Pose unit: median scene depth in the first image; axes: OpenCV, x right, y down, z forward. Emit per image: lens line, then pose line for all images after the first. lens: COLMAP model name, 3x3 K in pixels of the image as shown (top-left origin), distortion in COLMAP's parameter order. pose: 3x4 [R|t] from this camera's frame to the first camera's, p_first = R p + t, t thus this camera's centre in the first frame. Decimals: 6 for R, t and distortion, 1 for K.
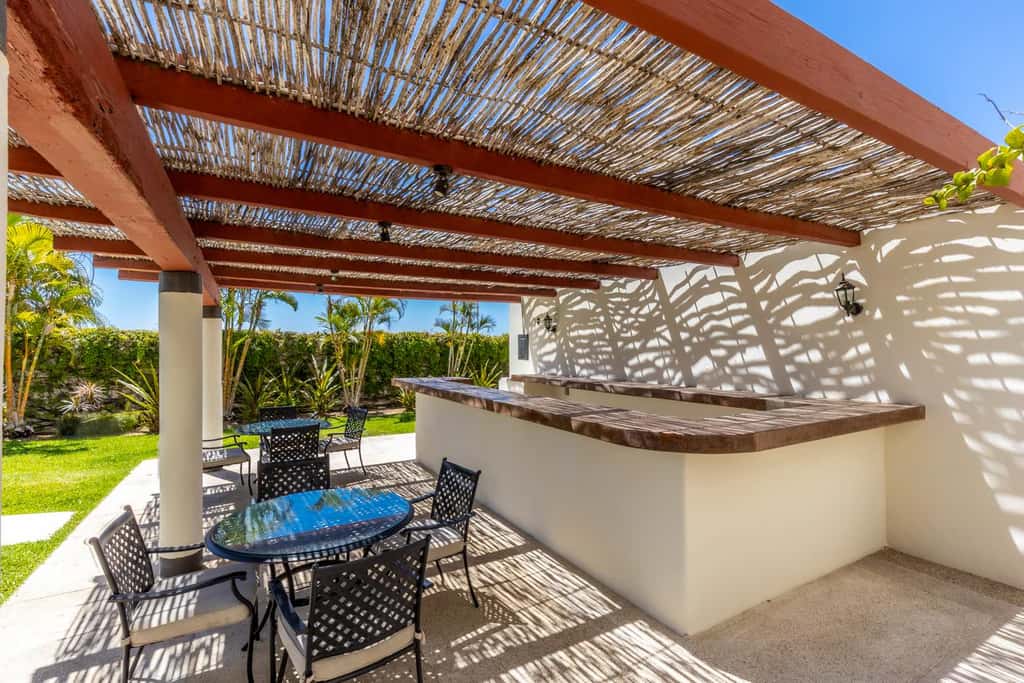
lens RADIAL K [[470.1, 0, 511.1], [0, 470.1, 347.2], [0, 0, 1]] dist [0.011266, -0.000132]
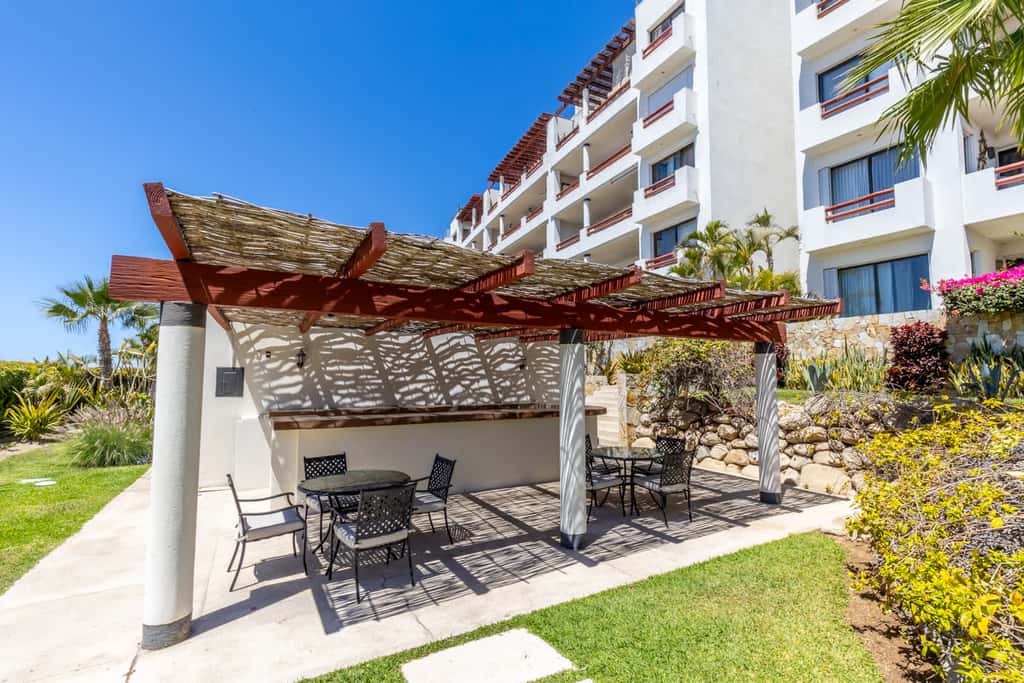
lens RADIAL K [[470.1, 0, 511.1], [0, 470.1, 347.2], [0, 0, 1]] dist [0.011266, -0.000132]
pose [[0.012966, 0.067560, 0.997631, -1.328879], [-0.000506, 0.997715, -0.067559, -0.002833], [-0.999916, 0.000371, 0.012970, 0.695915]]
